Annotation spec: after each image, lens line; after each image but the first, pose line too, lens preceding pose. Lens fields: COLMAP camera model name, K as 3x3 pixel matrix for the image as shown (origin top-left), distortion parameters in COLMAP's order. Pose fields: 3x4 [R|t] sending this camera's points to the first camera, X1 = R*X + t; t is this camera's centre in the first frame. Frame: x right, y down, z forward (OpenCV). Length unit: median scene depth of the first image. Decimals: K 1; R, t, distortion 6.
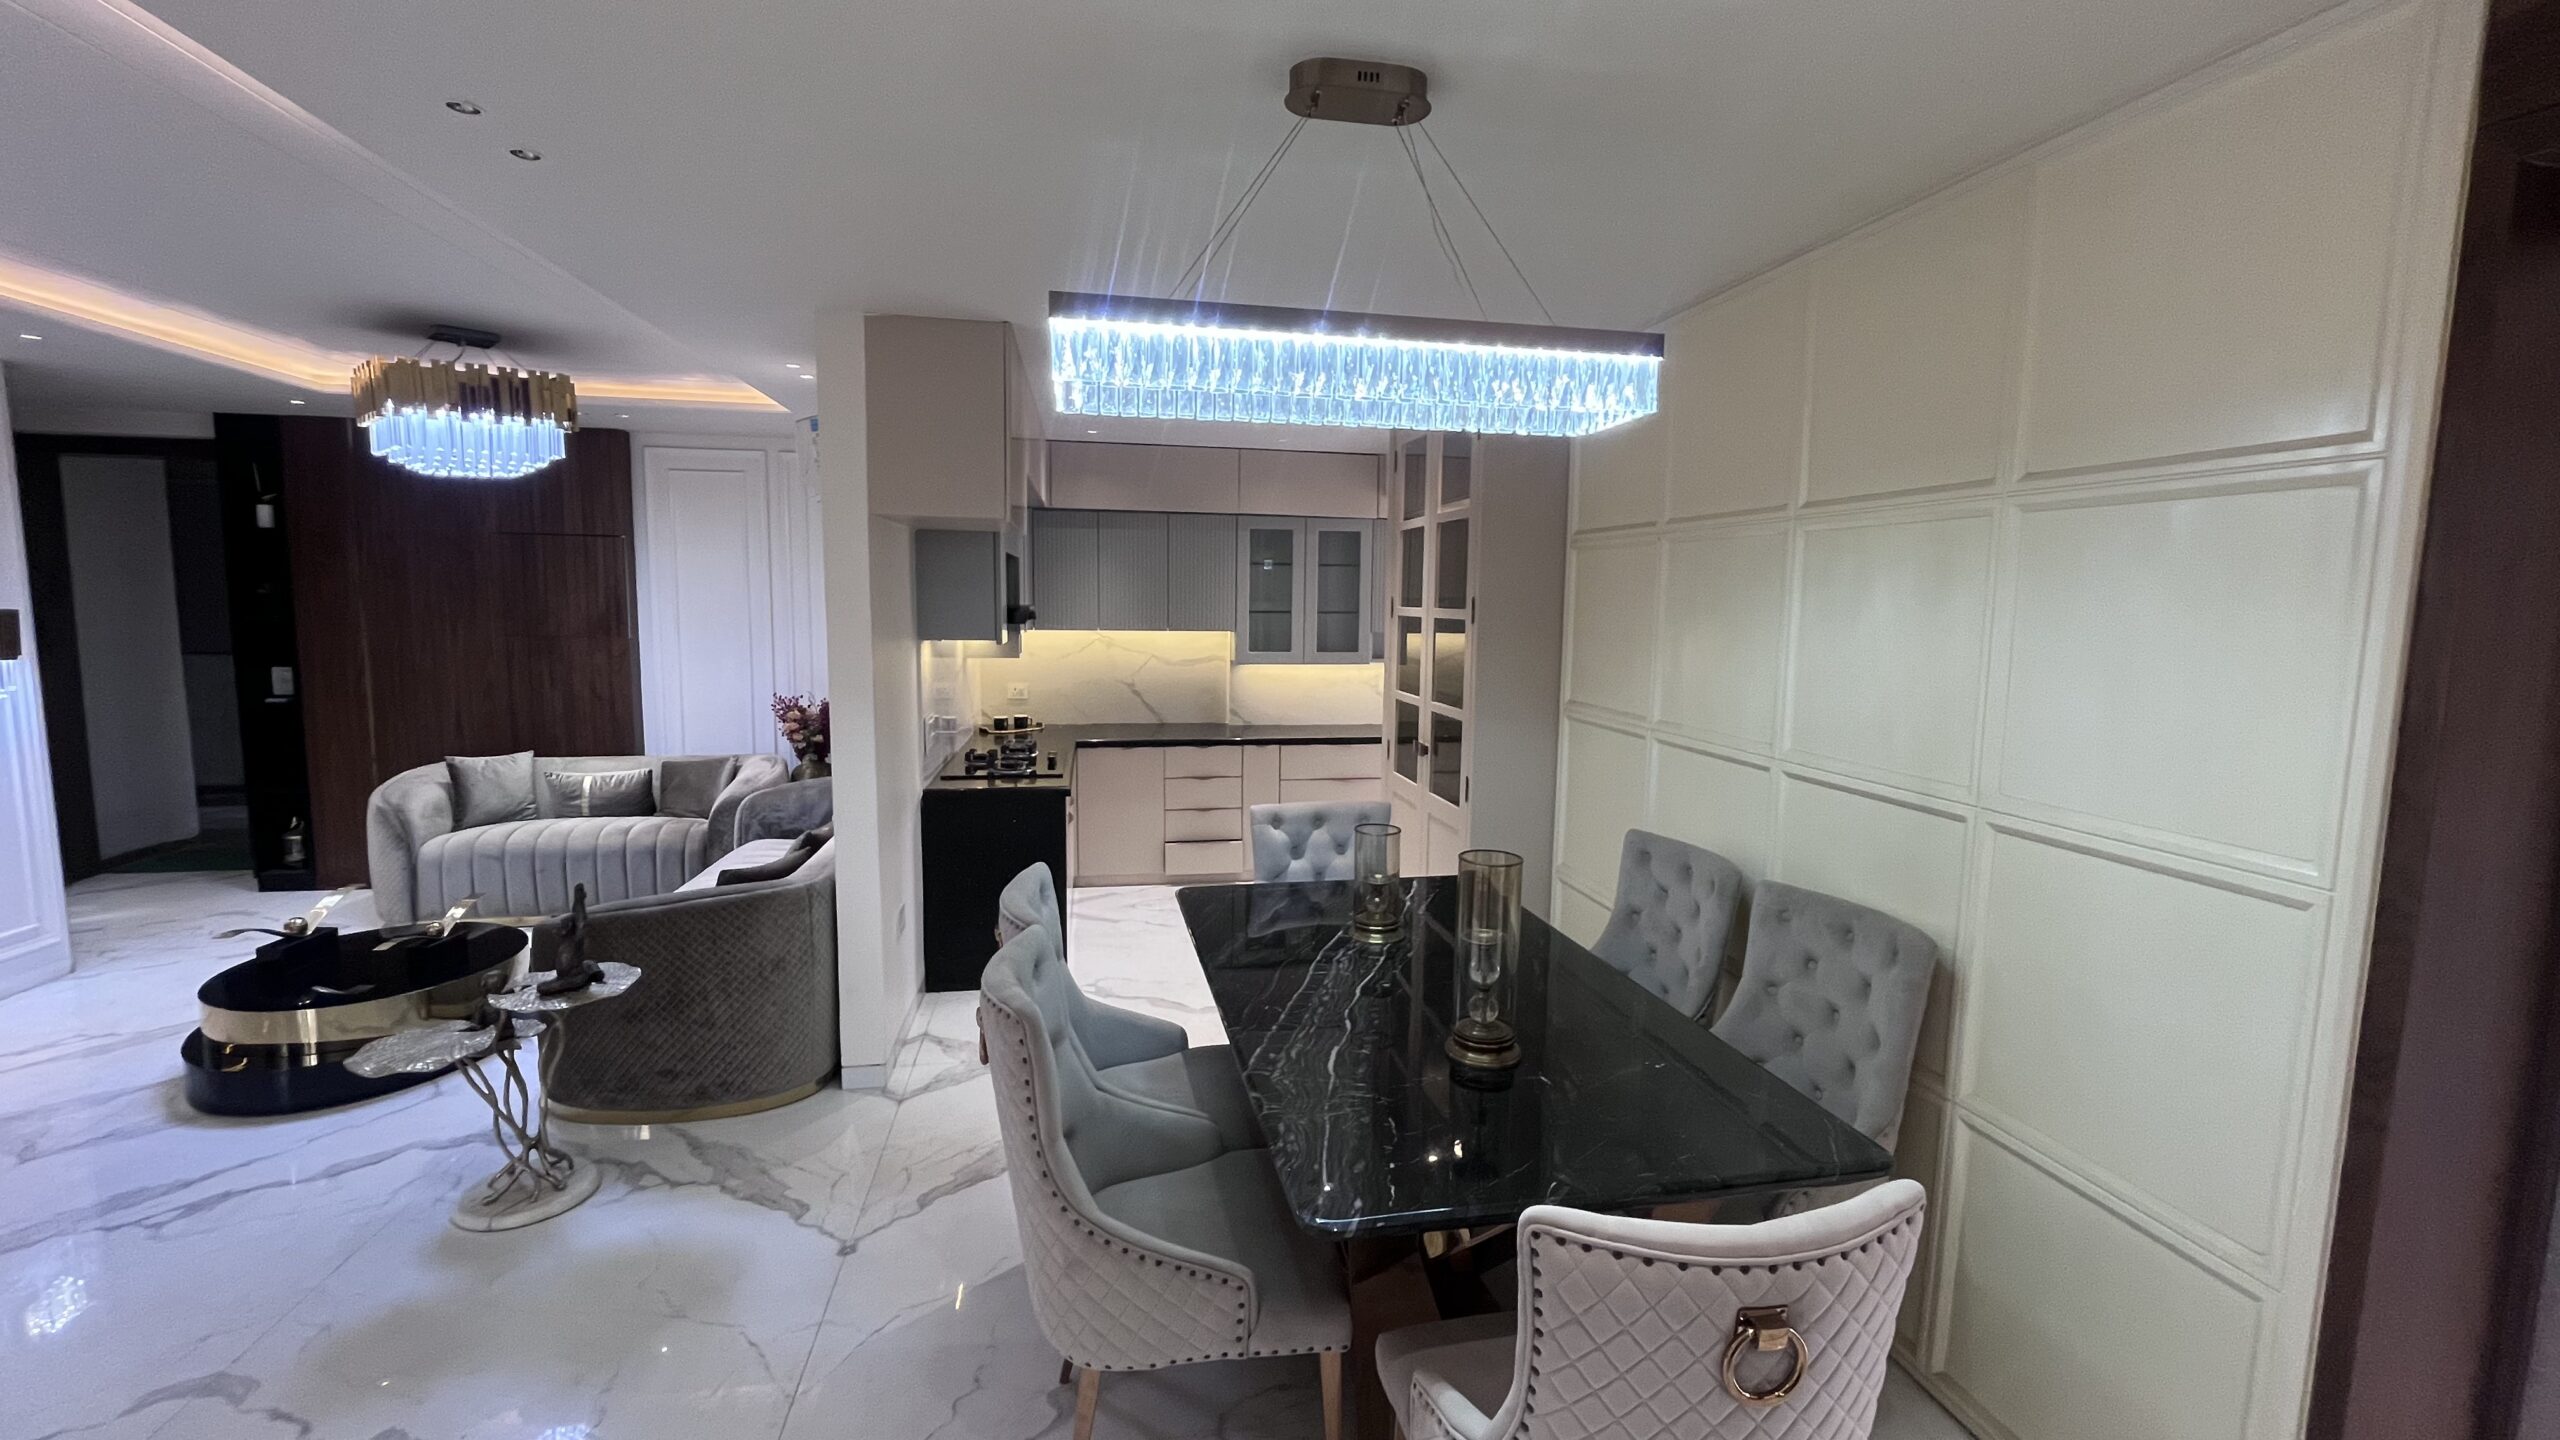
lens RADIAL K [[1043.2, 0, 1282.7], [0, 1043.2, 714.0], [0, 0, 1]] dist [-0.000323, -0.000376]
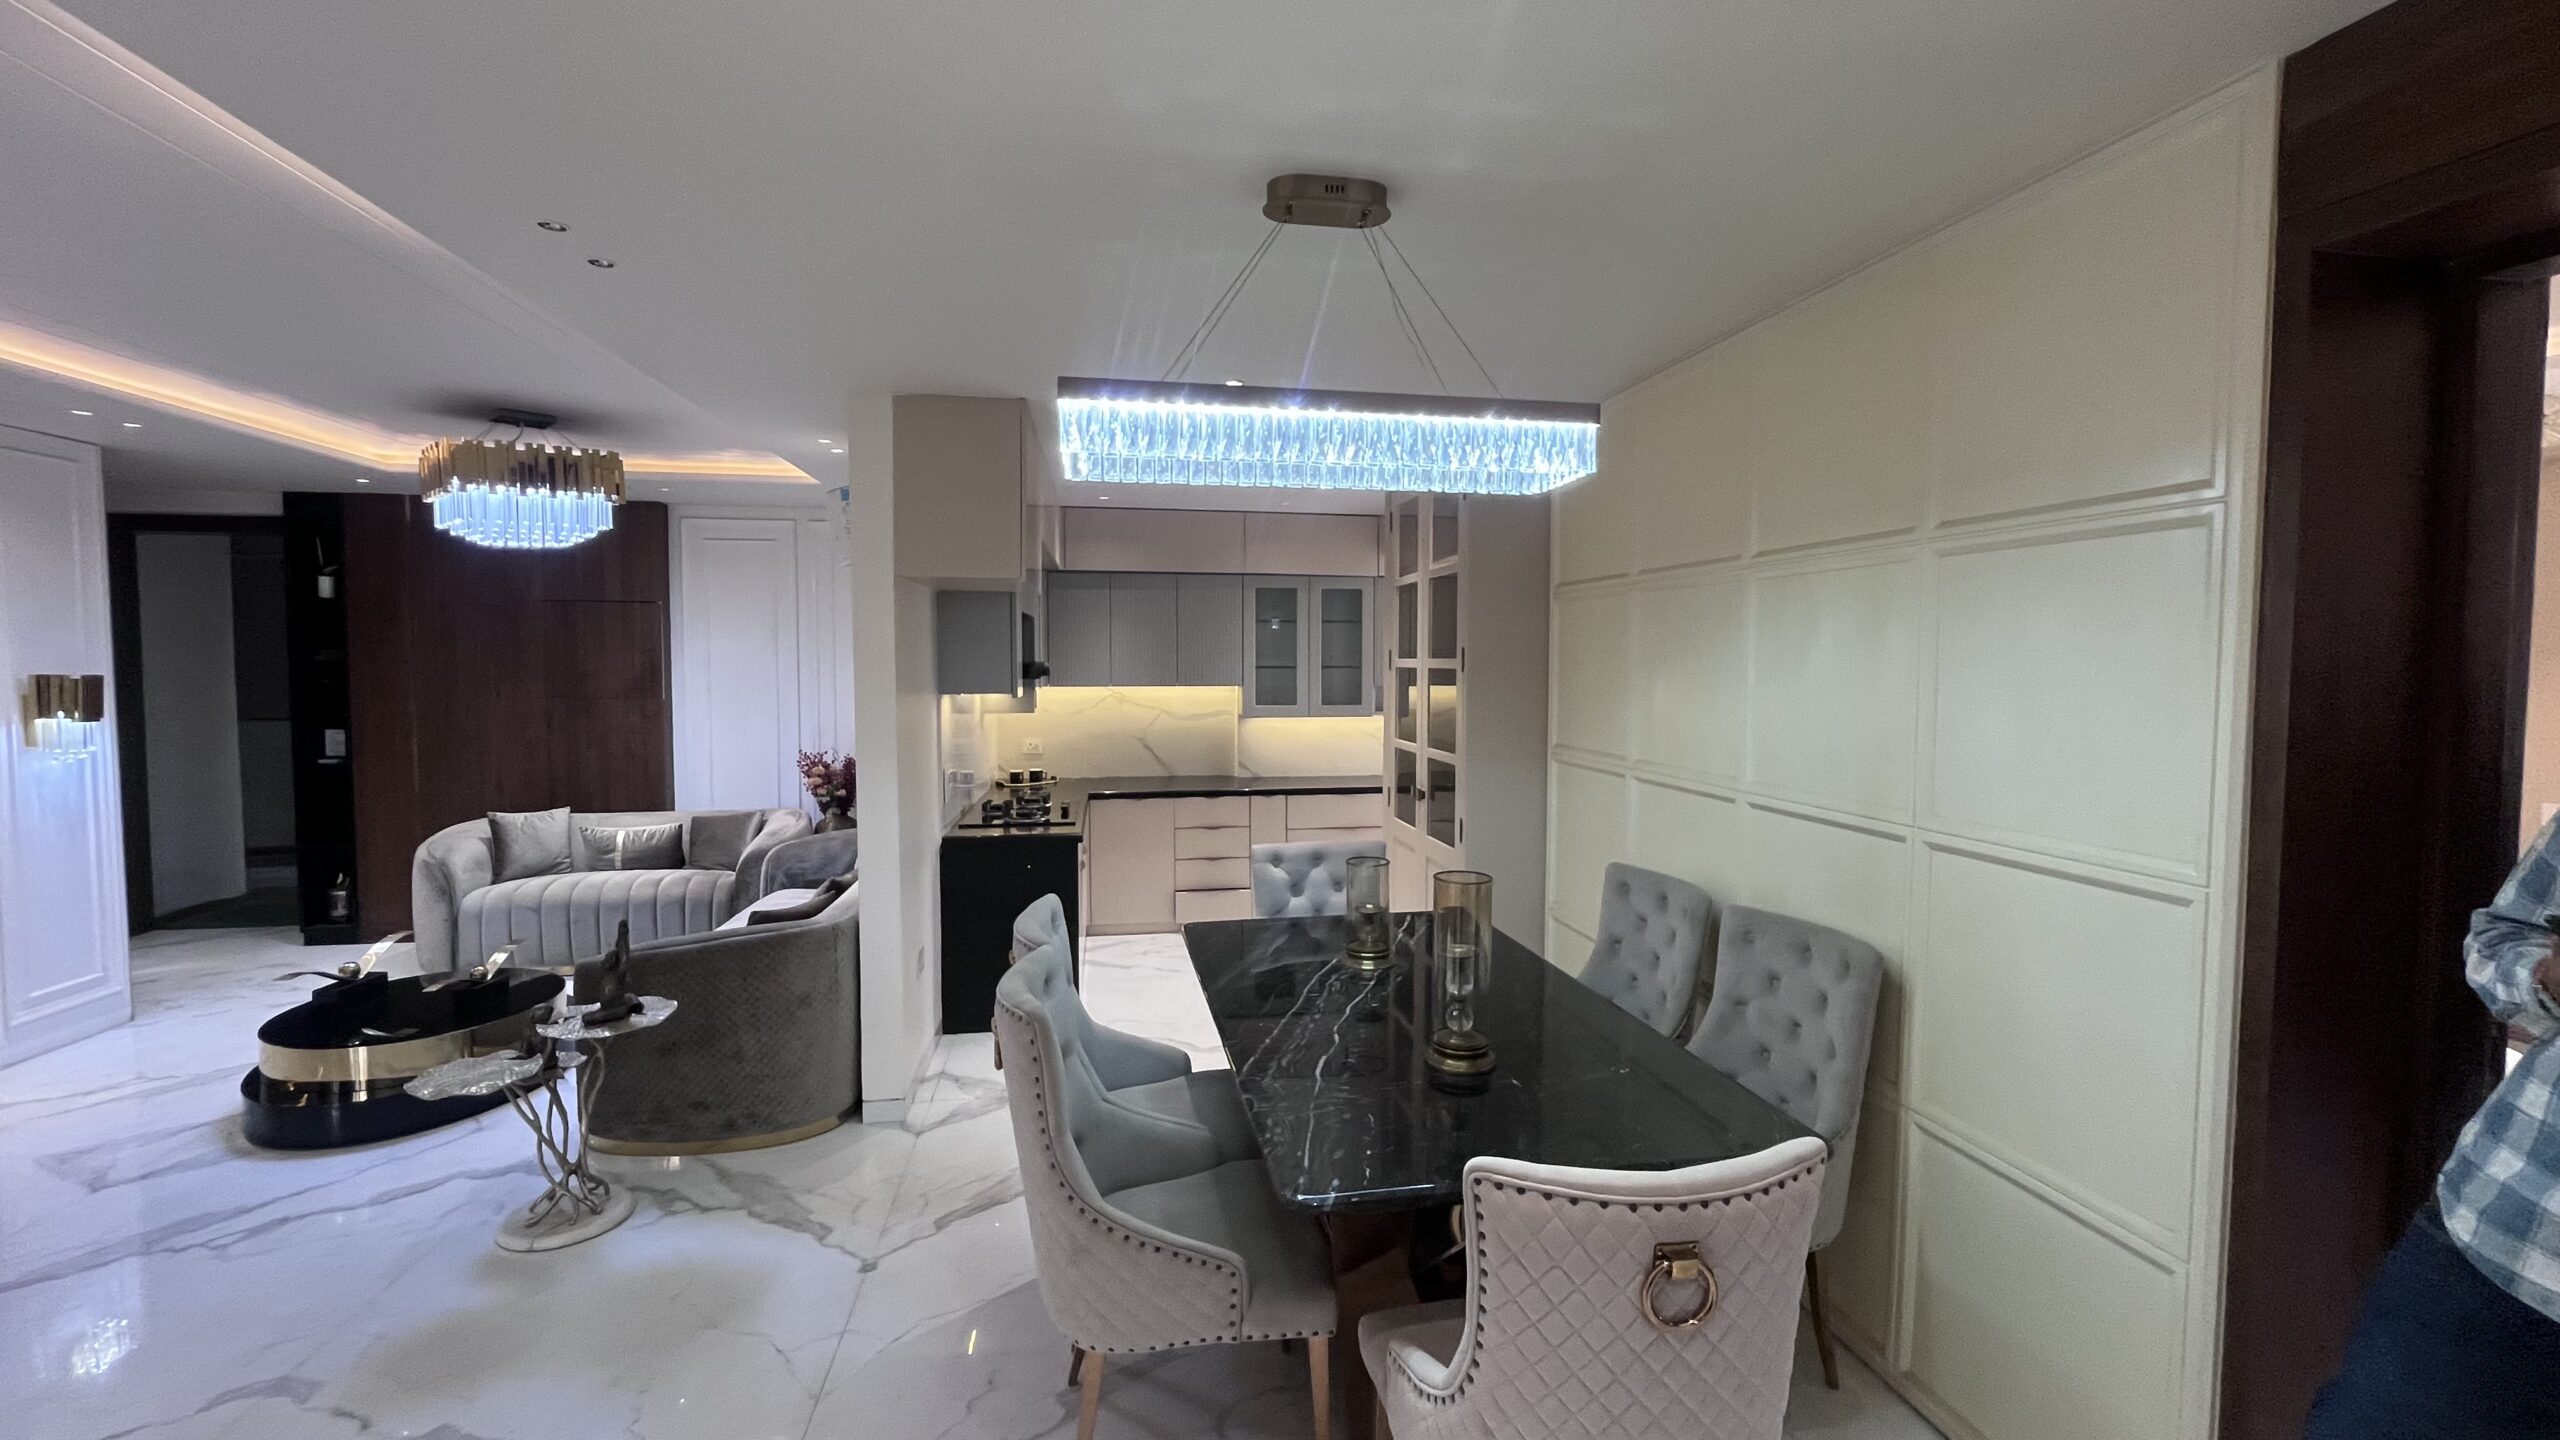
lens RADIAL K [[1043.2, 0, 1282.7], [0, 1043.2, 714.0], [0, 0, 1]] dist [-0.000323, -0.000376]
pose [[0.999833, -0.011153, -0.014447, 0.015898], [0.010292, 0.998243, -0.058346, 0.016177], [0.015072, 0.058188, 0.998192, -0.054618]]
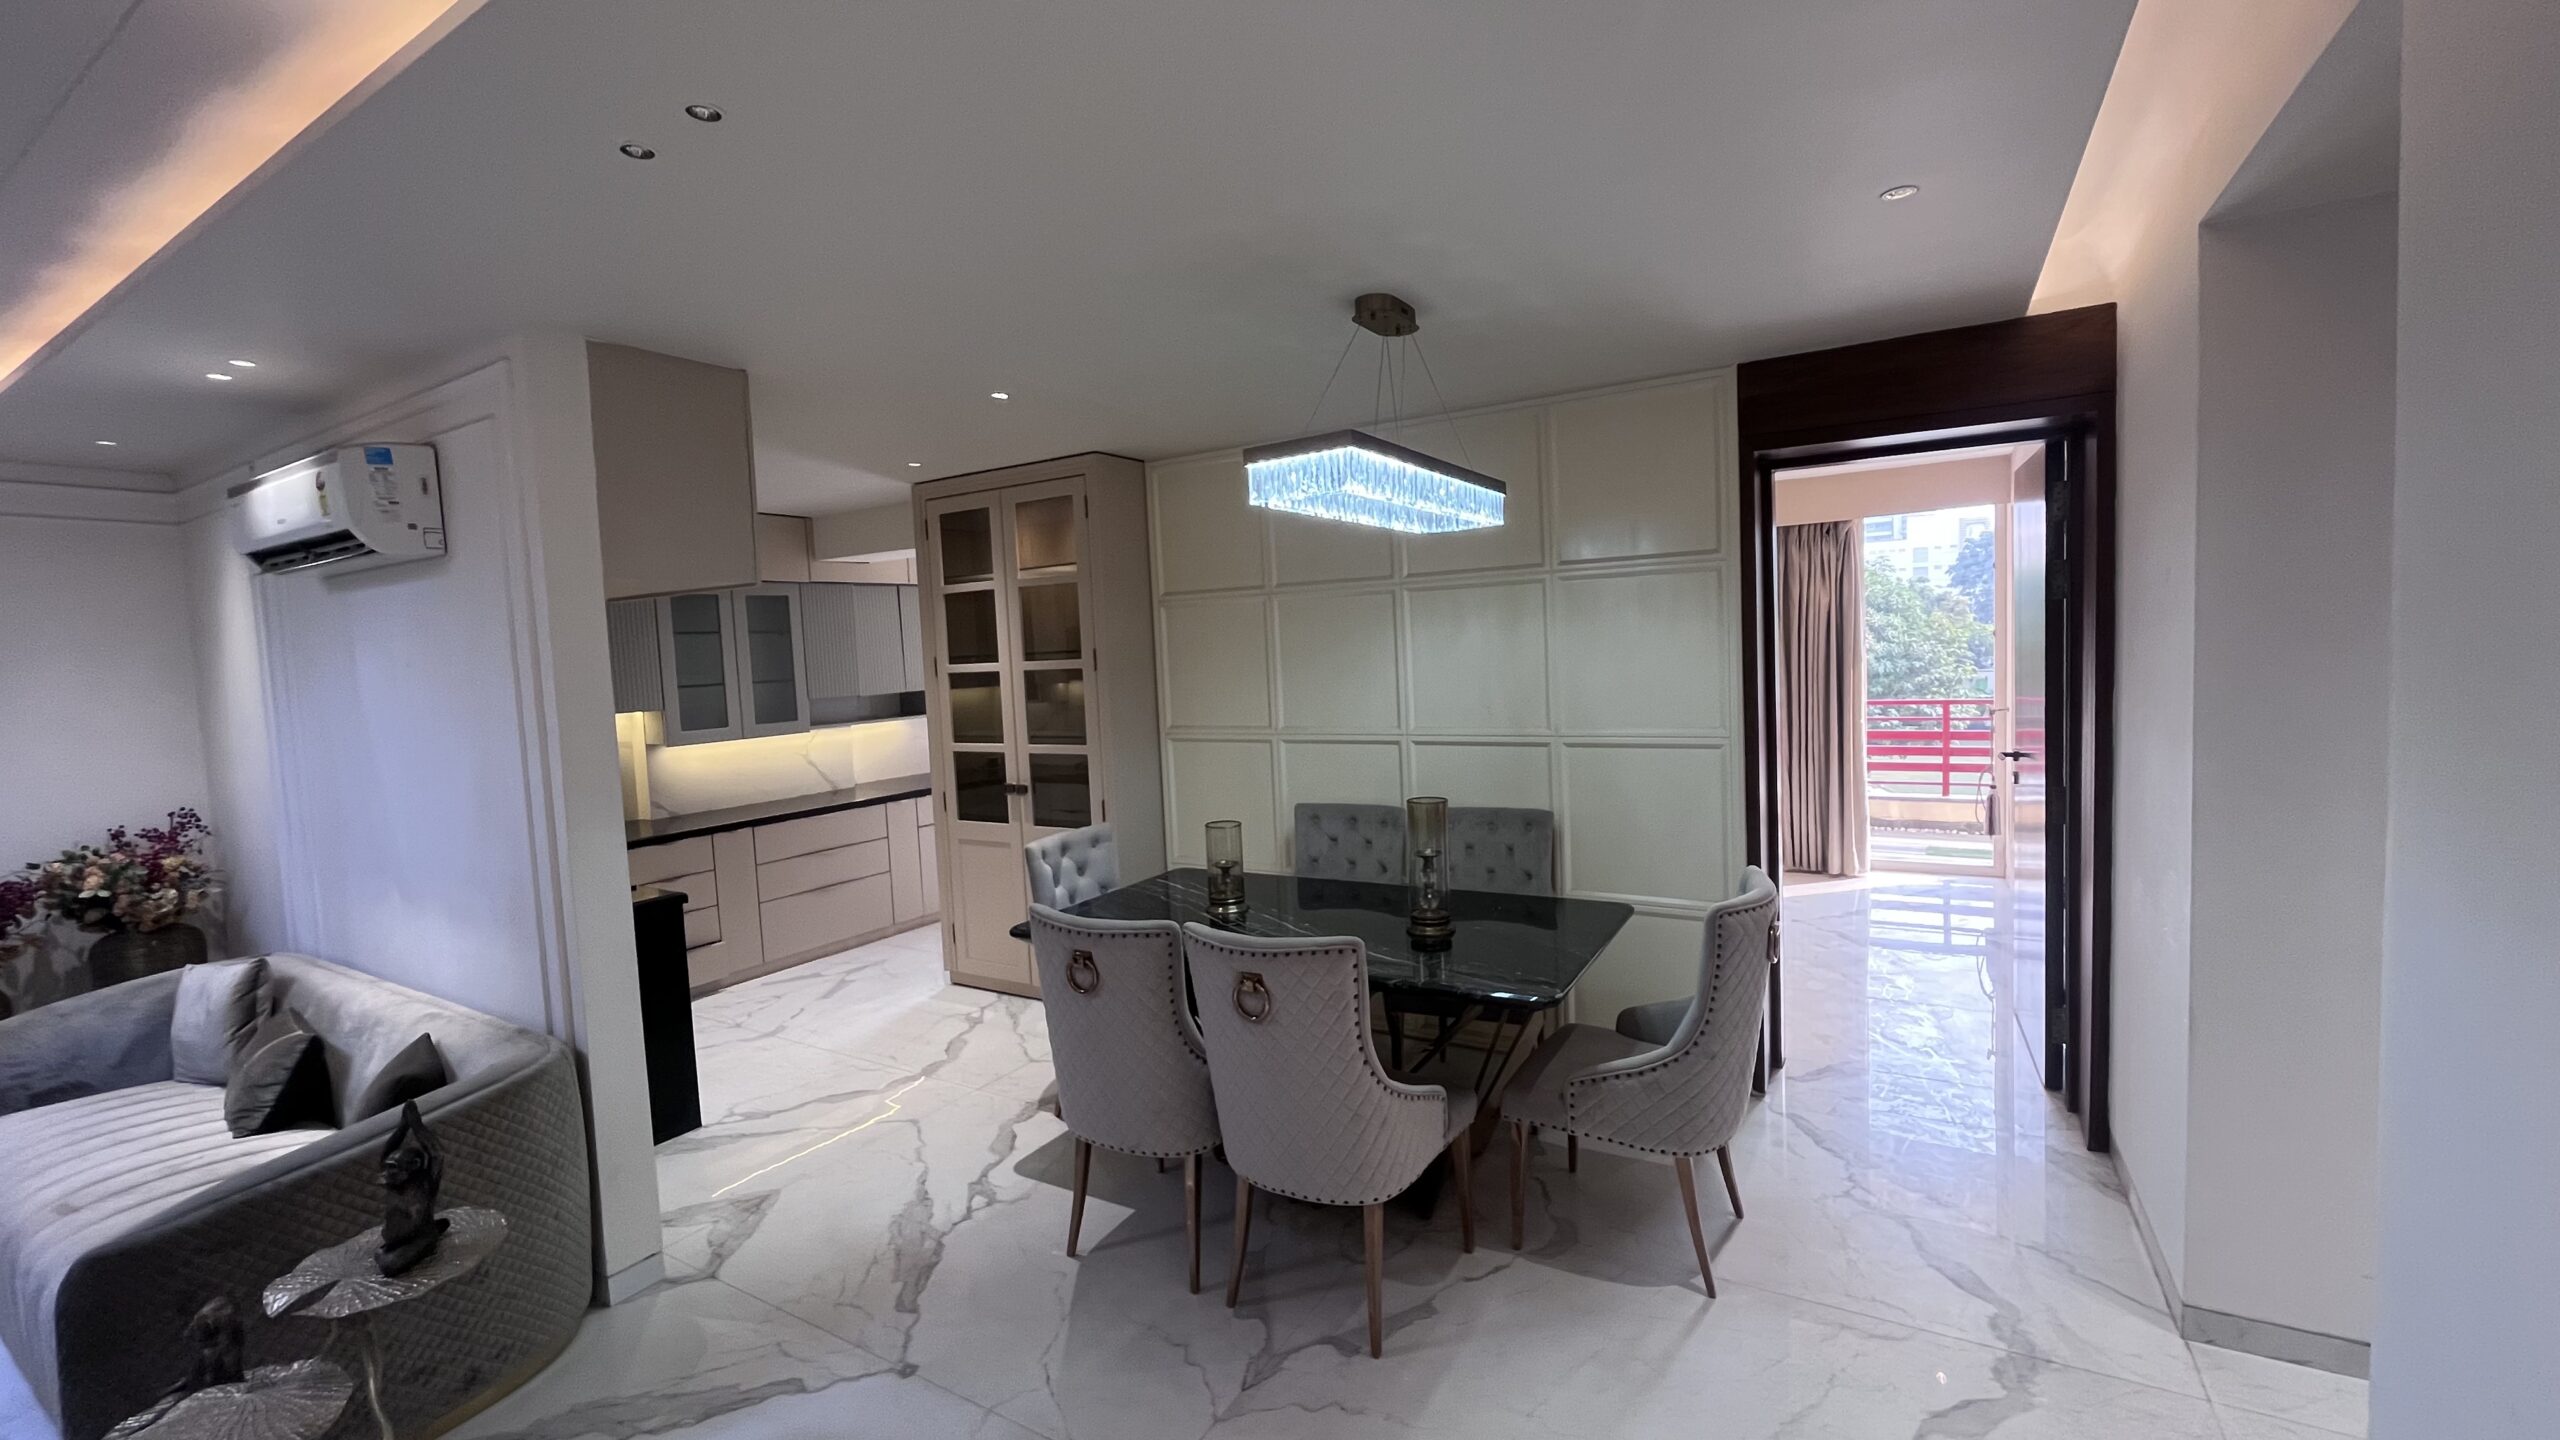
lens RADIAL K [[1040.5, 0, 1279.3], [0, 1040.5, 712.7], [0, 0, 1]] dist [-0.002996, -0.000435]
pose [[0.662784, -0.091861, 0.743155, -0.598346], [0.136043, 0.990702, 0.001129, -0.012902], [-0.736349, 0.100353, 0.669119, 0.062807]]
